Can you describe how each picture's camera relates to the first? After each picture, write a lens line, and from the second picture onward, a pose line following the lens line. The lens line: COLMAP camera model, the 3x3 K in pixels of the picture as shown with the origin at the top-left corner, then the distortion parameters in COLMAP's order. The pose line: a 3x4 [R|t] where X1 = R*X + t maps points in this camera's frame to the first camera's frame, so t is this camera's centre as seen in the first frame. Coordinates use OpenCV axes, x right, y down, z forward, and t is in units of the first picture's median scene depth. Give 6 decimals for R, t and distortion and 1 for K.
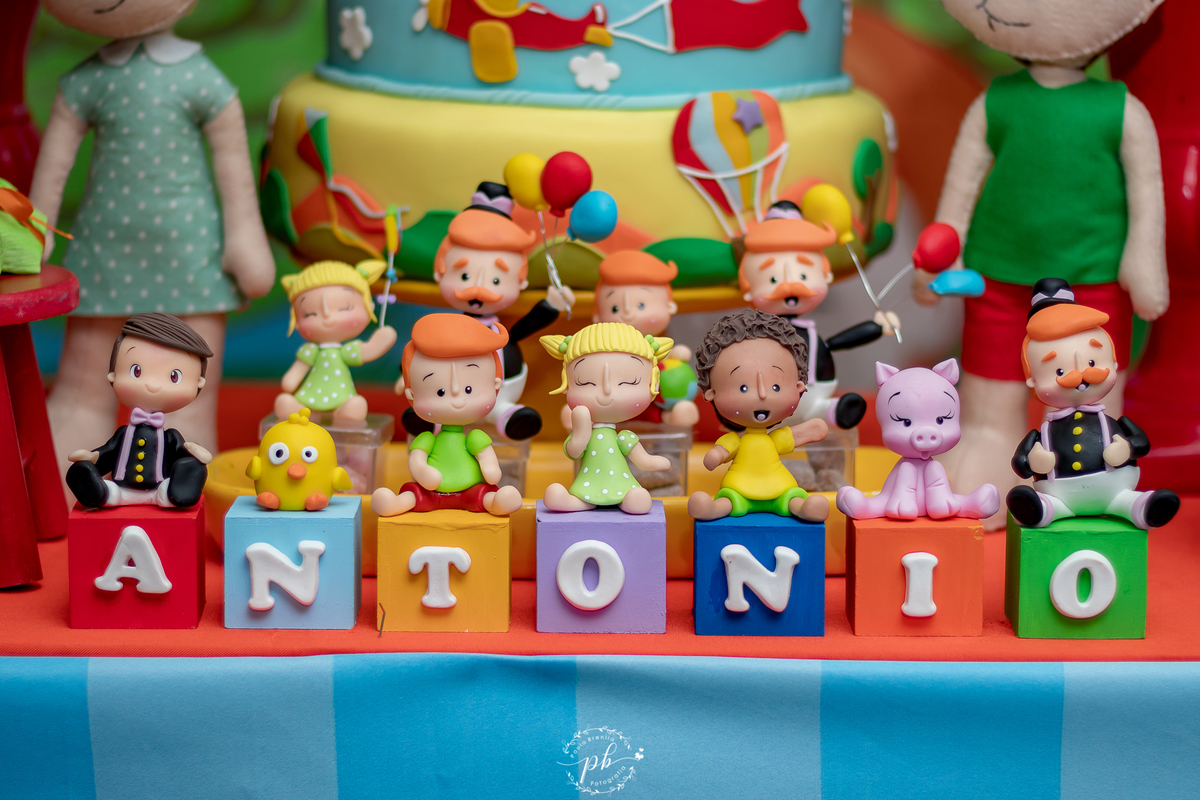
lens RADIAL K [[3192.6, 0, 598.6], [0, 3192.6, 404.4], [0, 0, 1]] dist [-0.084327, 0.000000]
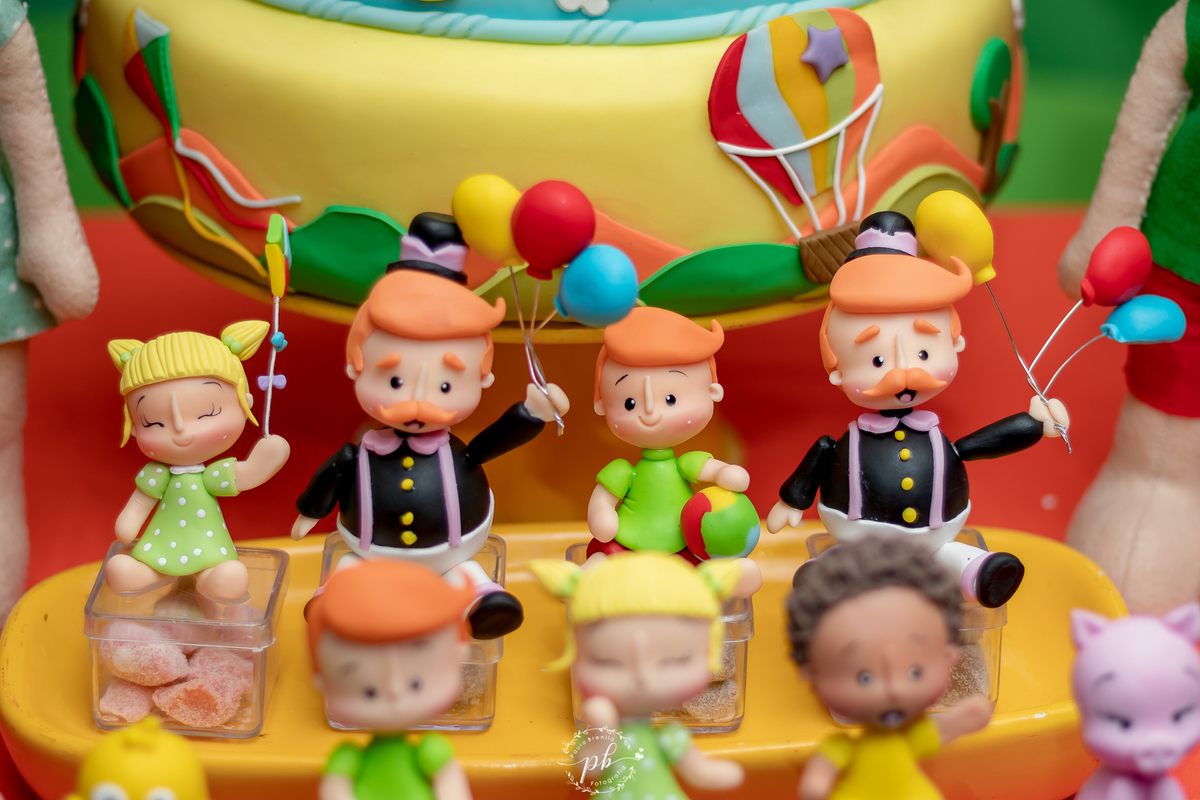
lens RADIAL K [[3192.6, 0, 603.8], [0, 3192.6, 397.6], [0, 0, 1]] dist [-0.084327, 0.000000]
pose [[0.999157, -0.019233, 0.036265, -0.023310], [0.010061, 0.971242, 0.237880, -0.184014], [-0.039797, -0.237315, 0.970617, 0.377119]]
